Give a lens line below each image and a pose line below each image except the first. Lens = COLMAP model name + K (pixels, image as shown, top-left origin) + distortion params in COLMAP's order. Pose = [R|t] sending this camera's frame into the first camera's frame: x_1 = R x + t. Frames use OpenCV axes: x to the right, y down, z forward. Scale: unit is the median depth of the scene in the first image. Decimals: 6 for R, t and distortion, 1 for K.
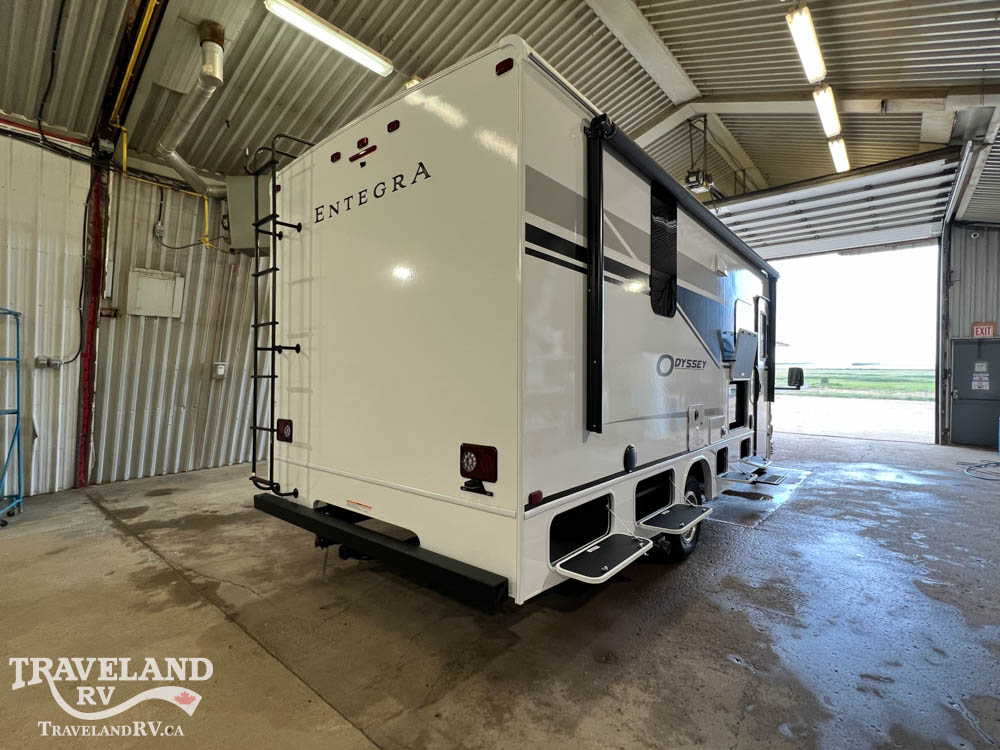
lens RADIAL K [[473.6, 0, 498.5], [0, 473.6, 373.7], [0, 0, 1]] dist [-0.000427, 0.000190]
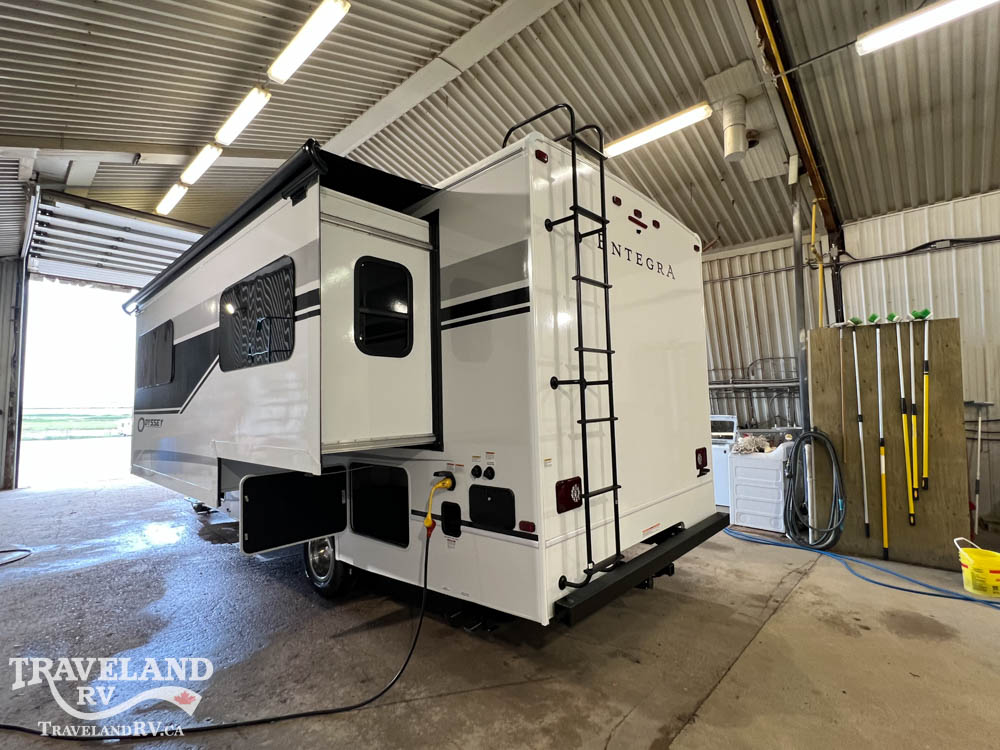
lens RADIAL K [[473.6, 0, 498.0], [0, 473.6, 375.8], [0, 0, 1]] dist [-0.000427, 0.000190]
pose [[0.042037, 0.054405, 0.997634, -1.193445], [0.021761, 0.998230, -0.055355, -0.024607], [-0.998879, 0.024037, 0.040778, 1.078813]]
